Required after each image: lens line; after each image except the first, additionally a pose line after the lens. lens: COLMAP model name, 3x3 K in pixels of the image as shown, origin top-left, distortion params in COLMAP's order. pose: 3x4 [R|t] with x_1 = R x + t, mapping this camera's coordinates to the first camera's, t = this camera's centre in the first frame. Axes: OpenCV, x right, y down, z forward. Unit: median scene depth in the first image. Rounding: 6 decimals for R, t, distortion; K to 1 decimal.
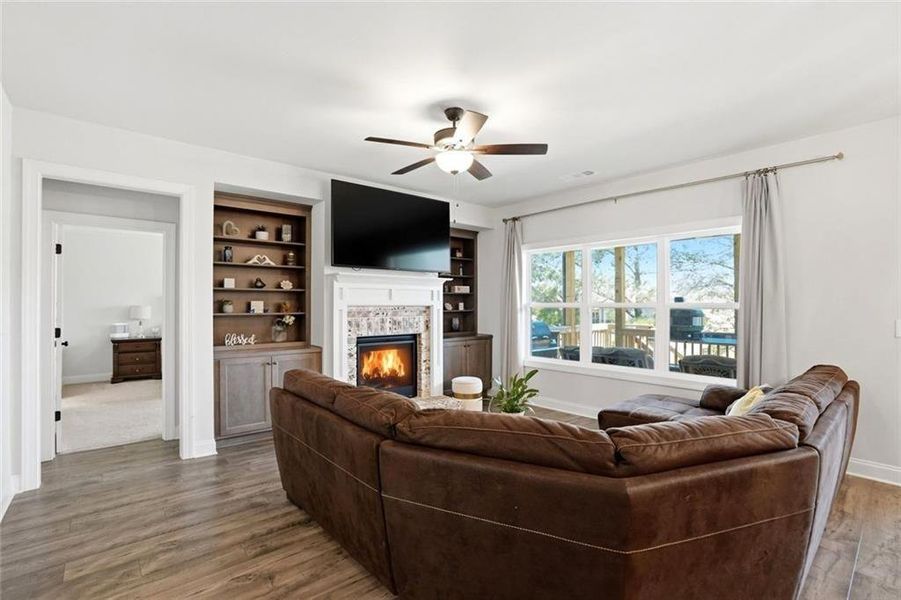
lens RADIAL K [[424.1, 0, 451.5], [0, 424.1, 307.5], [0, 0, 1]] dist [-0.065525, 0.027311]
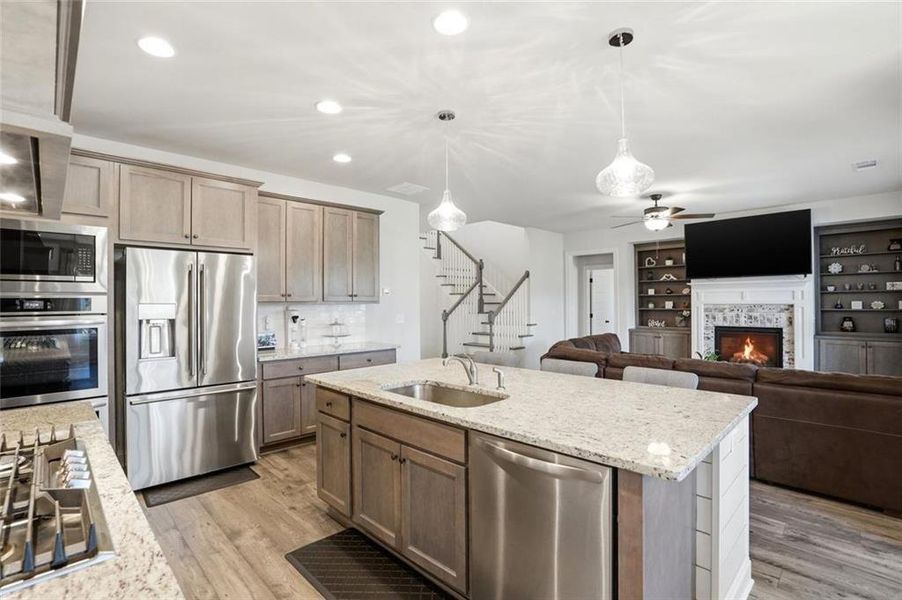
lens RADIAL K [[422.9, 0, 446.6], [0, 422.9, 300.4], [0, 0, 1]] dist [-0.020061, 0.000223]
pose [[0.063744, -0.009405, -0.997922, 1.129223], [-0.001160, 0.999954, -0.009498, -0.003024], [0.997966, 0.001763, 0.063730, -0.000056]]
